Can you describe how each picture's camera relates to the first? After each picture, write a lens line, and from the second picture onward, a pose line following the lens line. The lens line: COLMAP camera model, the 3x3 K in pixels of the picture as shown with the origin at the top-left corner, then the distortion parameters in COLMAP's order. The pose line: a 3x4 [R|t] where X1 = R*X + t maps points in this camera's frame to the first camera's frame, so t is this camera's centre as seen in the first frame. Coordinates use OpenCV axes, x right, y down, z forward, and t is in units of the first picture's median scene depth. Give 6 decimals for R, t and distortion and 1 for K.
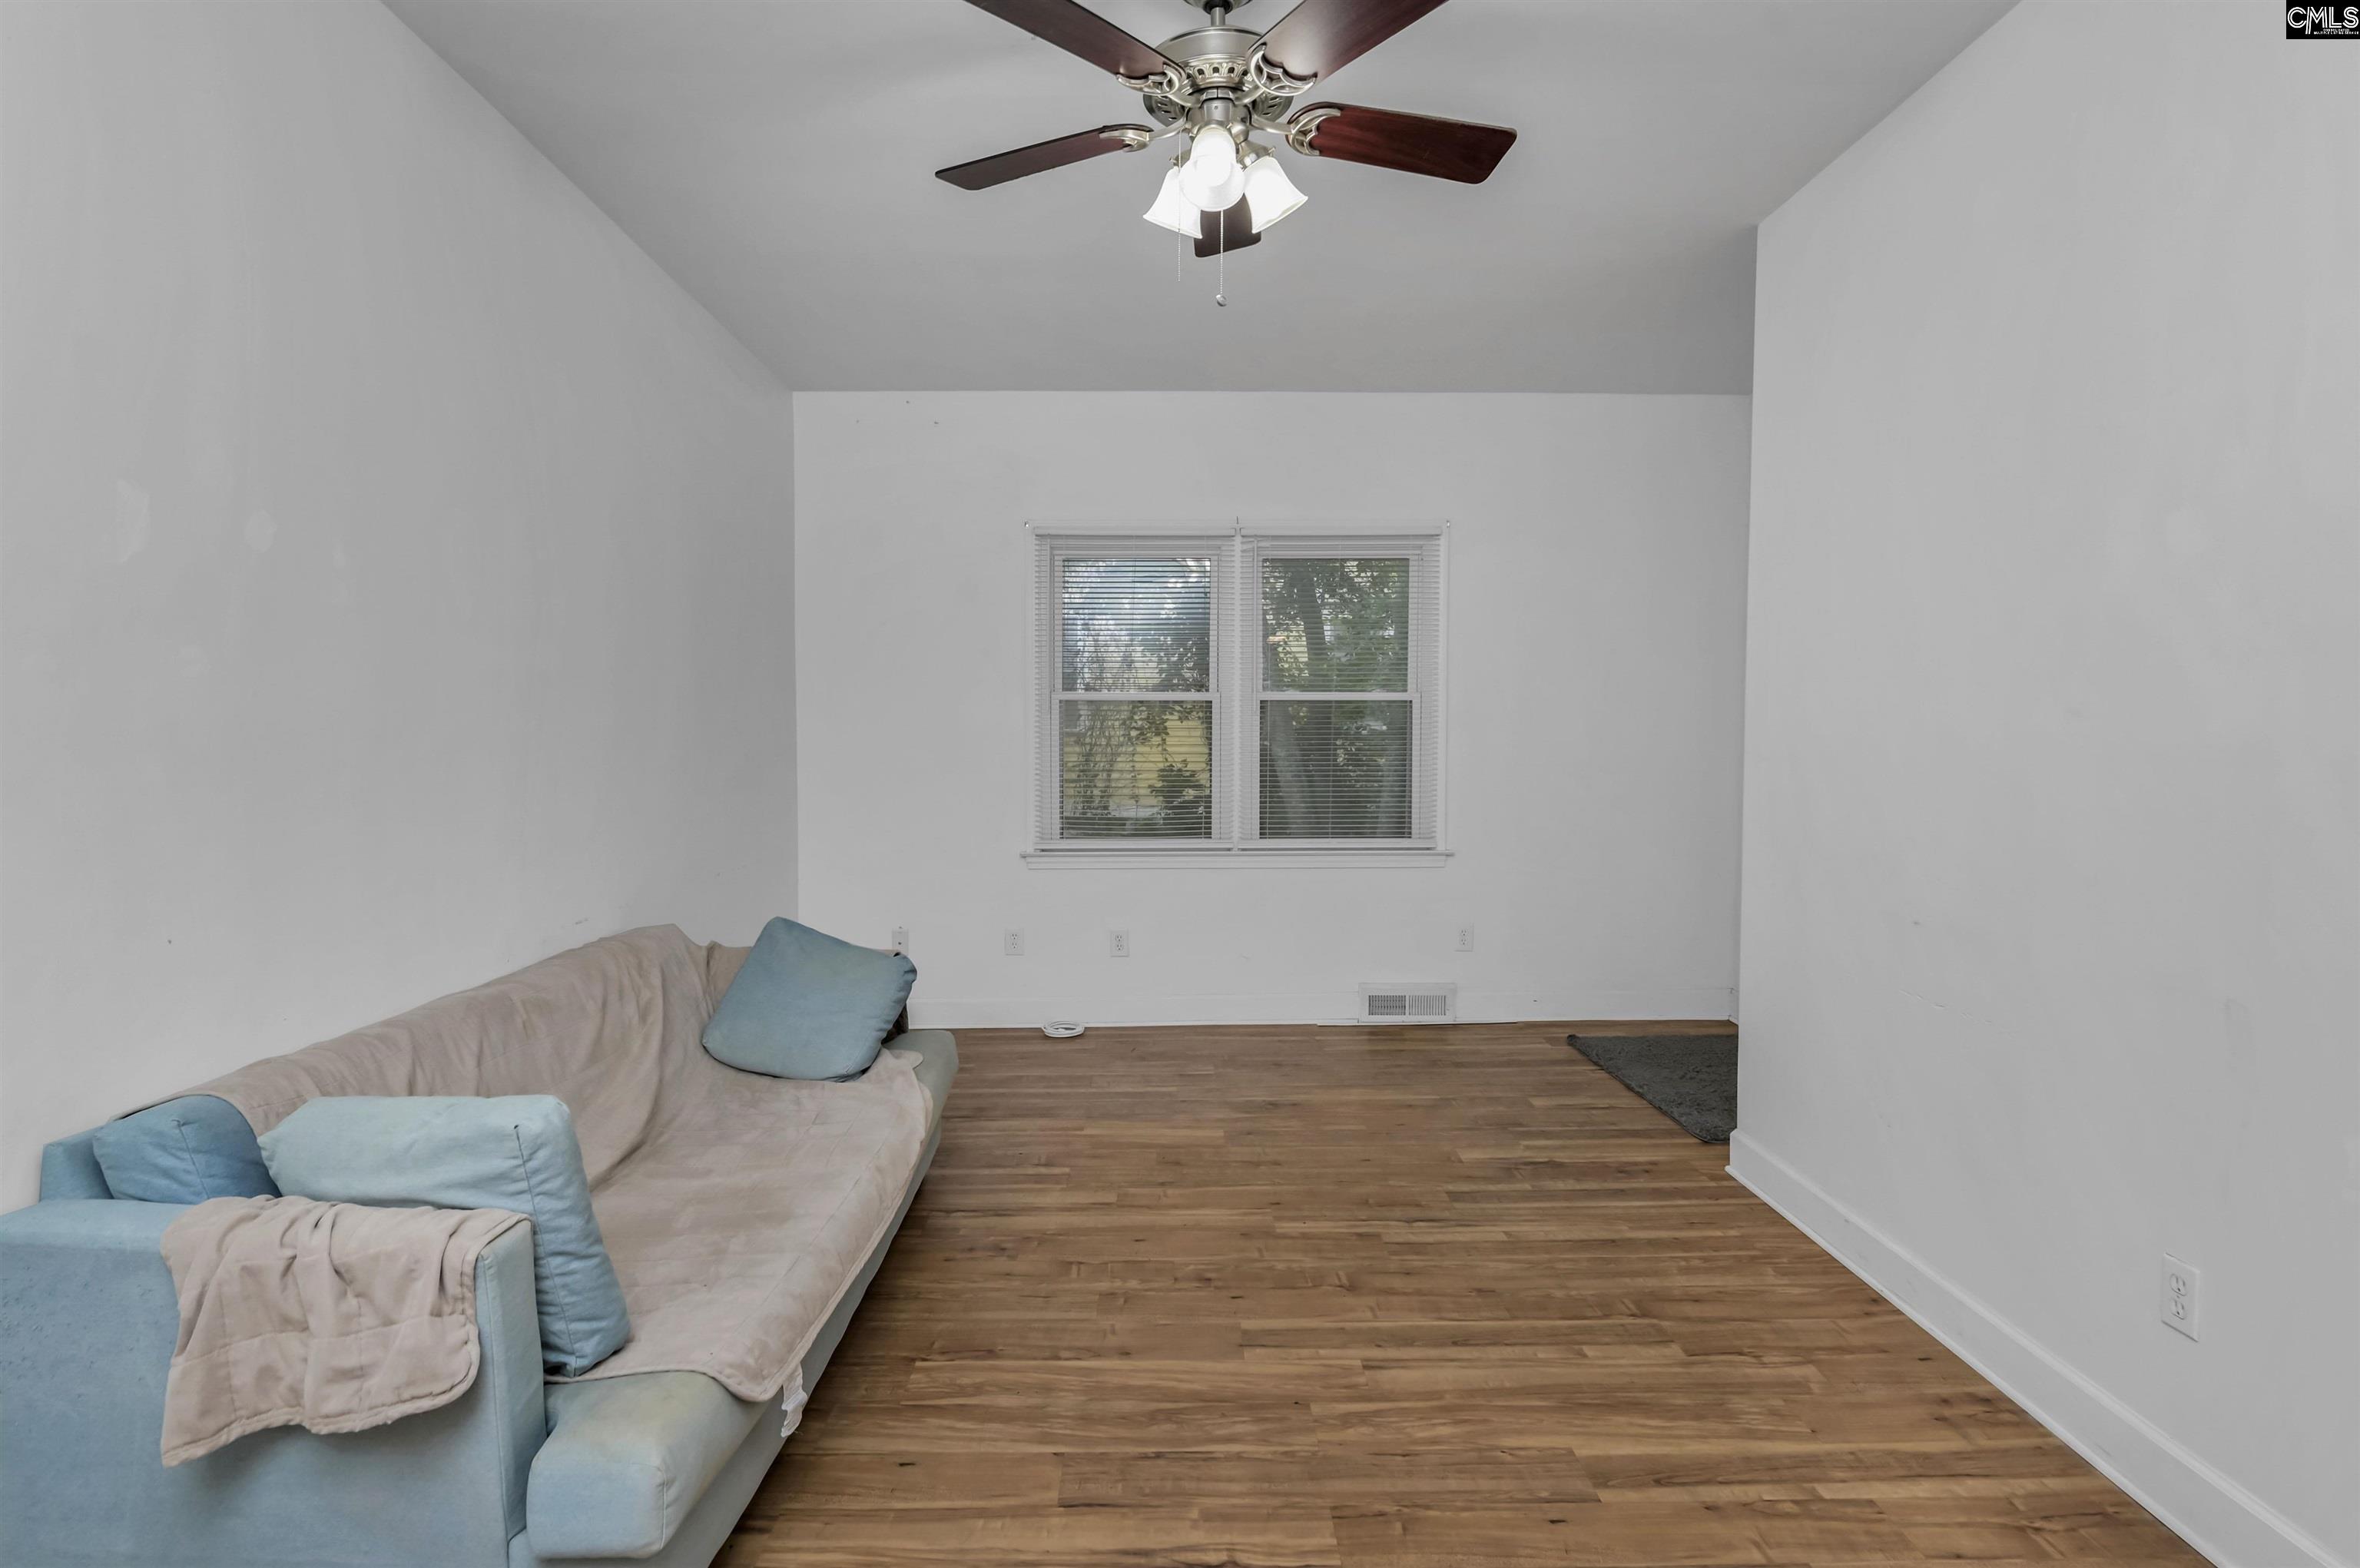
lens RADIAL K [[1233.9, 0, 1180.0], [0, 1233.9, 781.0], [0, 0, 1]] dist [-0.000519, -0.000485]
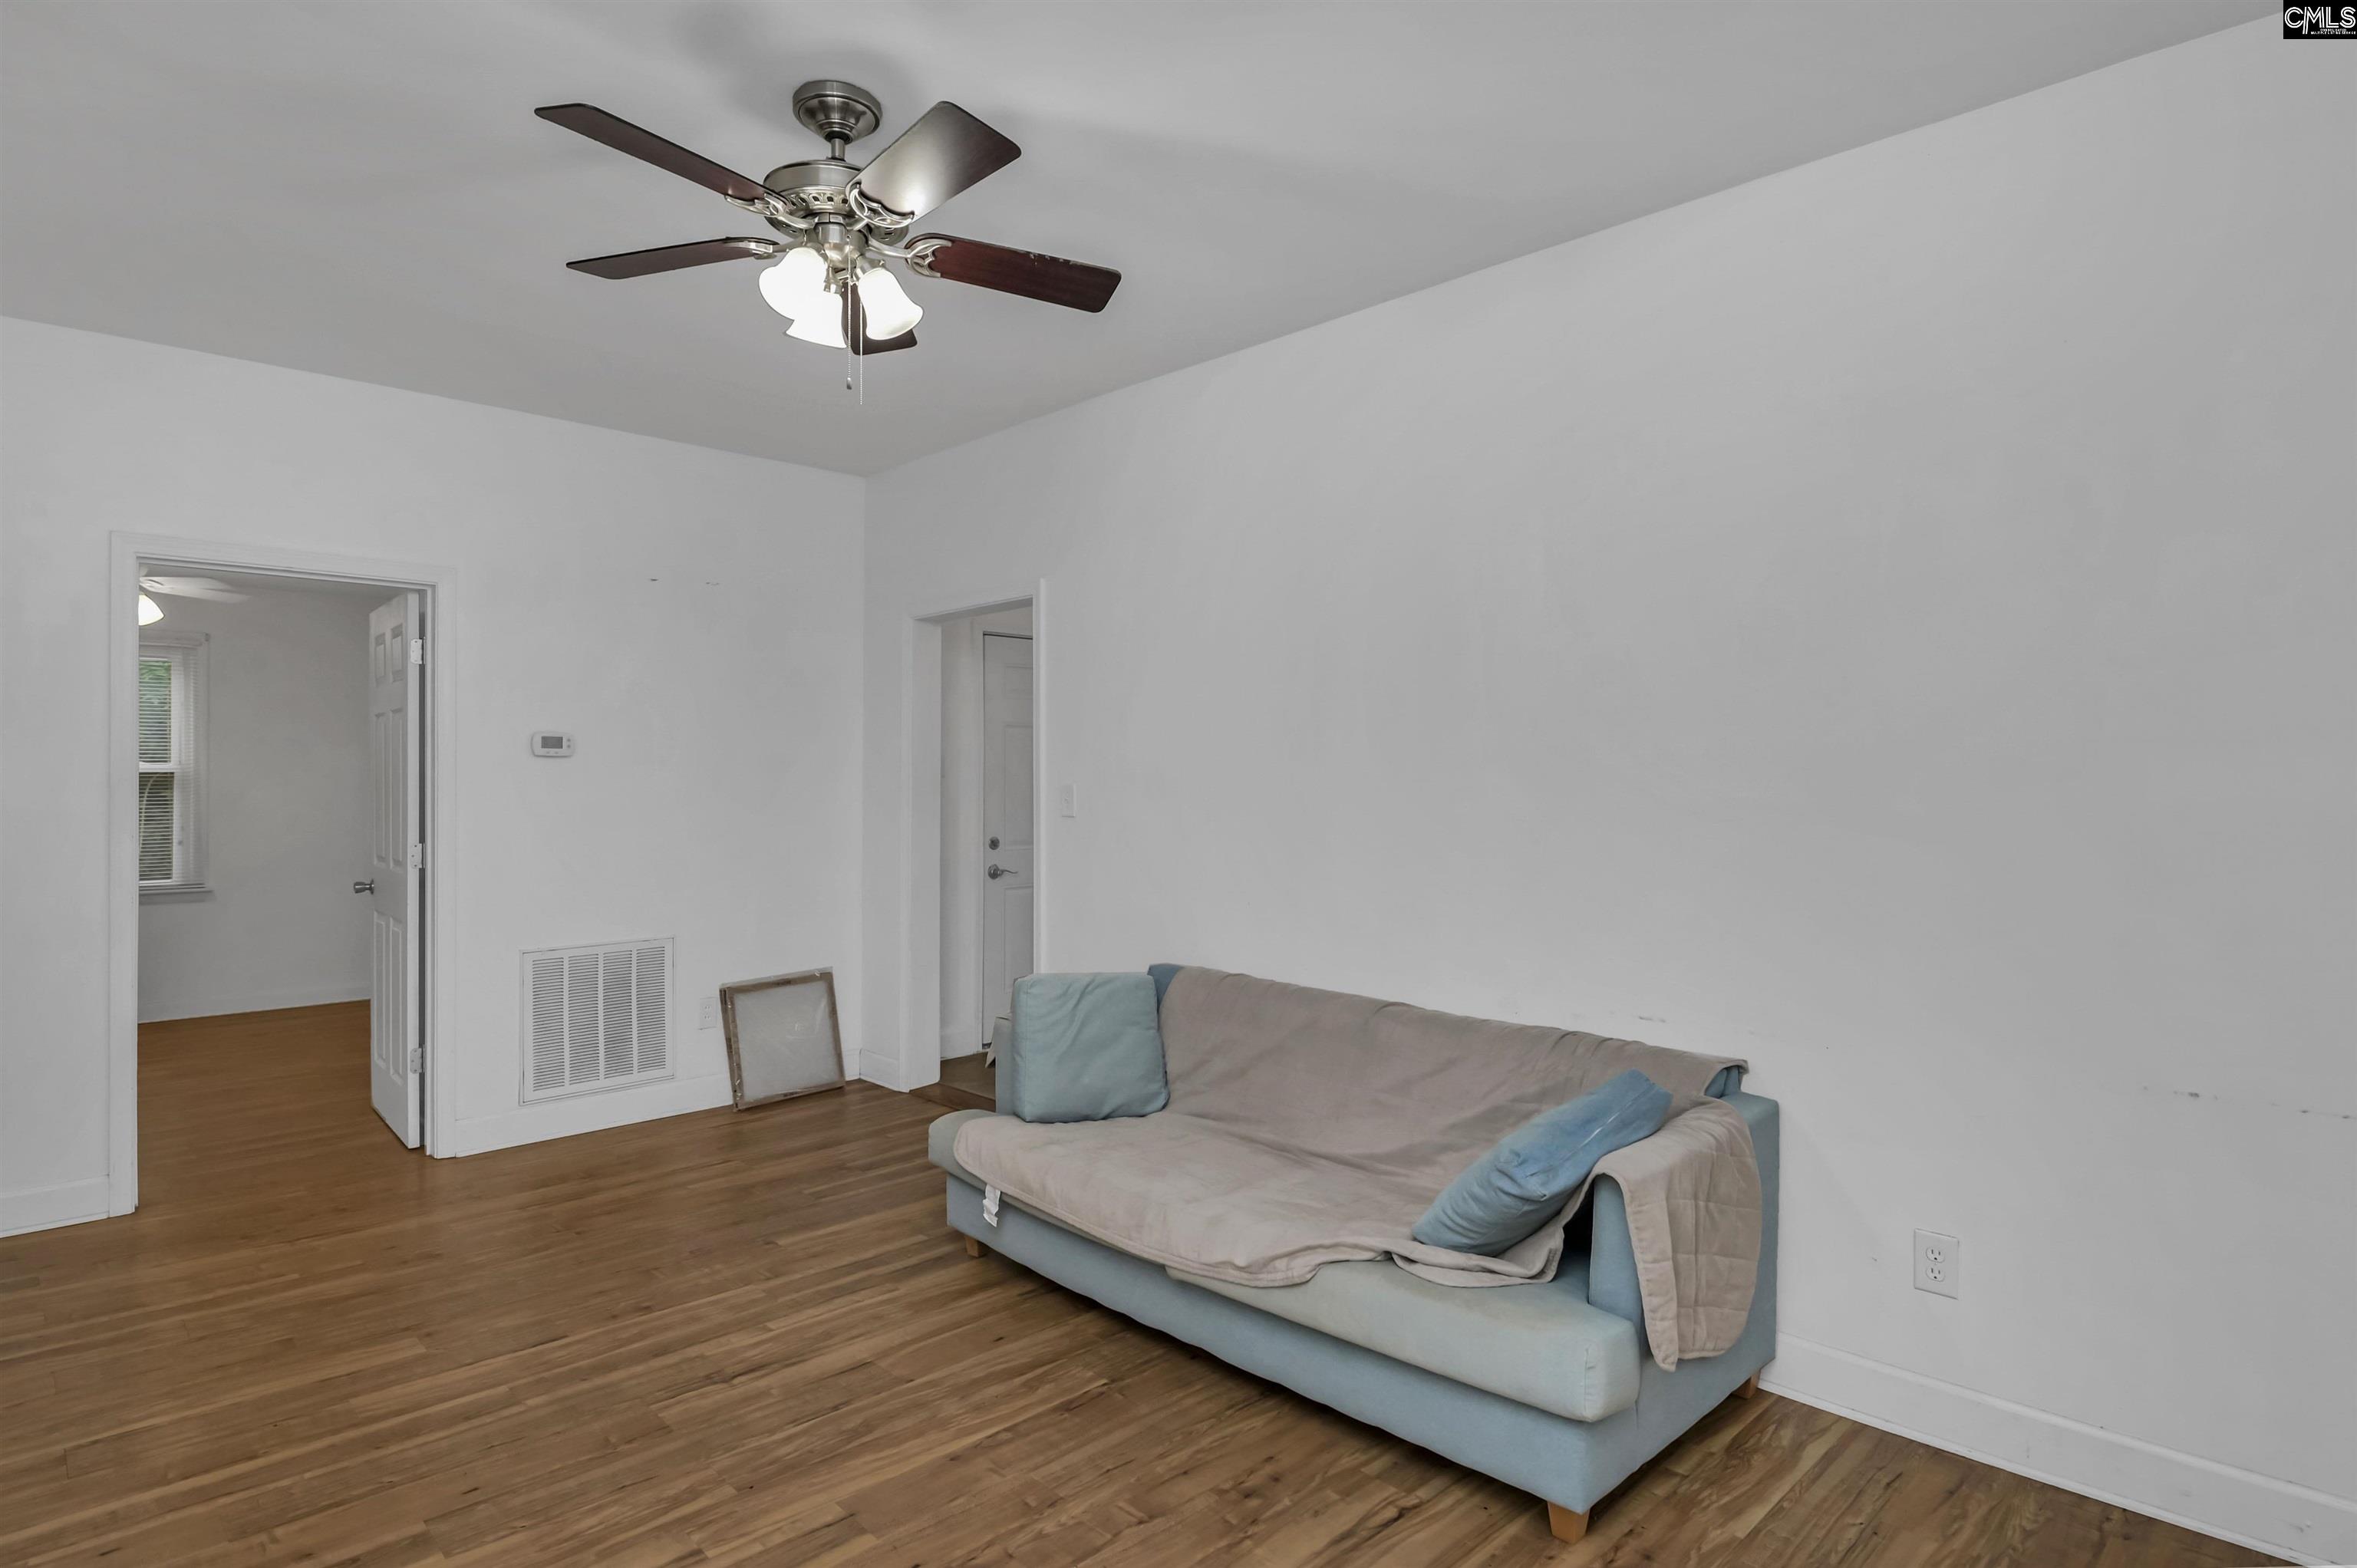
lens RADIAL K [[1232.2, 0, 1177.7], [0, 1232.2, 782.6], [0, 0, 1]] dist [-0.000519, -0.000485]
pose [[-0.728976, 0.003064, -0.684532, 0.540781], [-0.032215, 0.998728, 0.038777, -0.116221], [0.683781, 0.050320, -0.727950, 2.000448]]
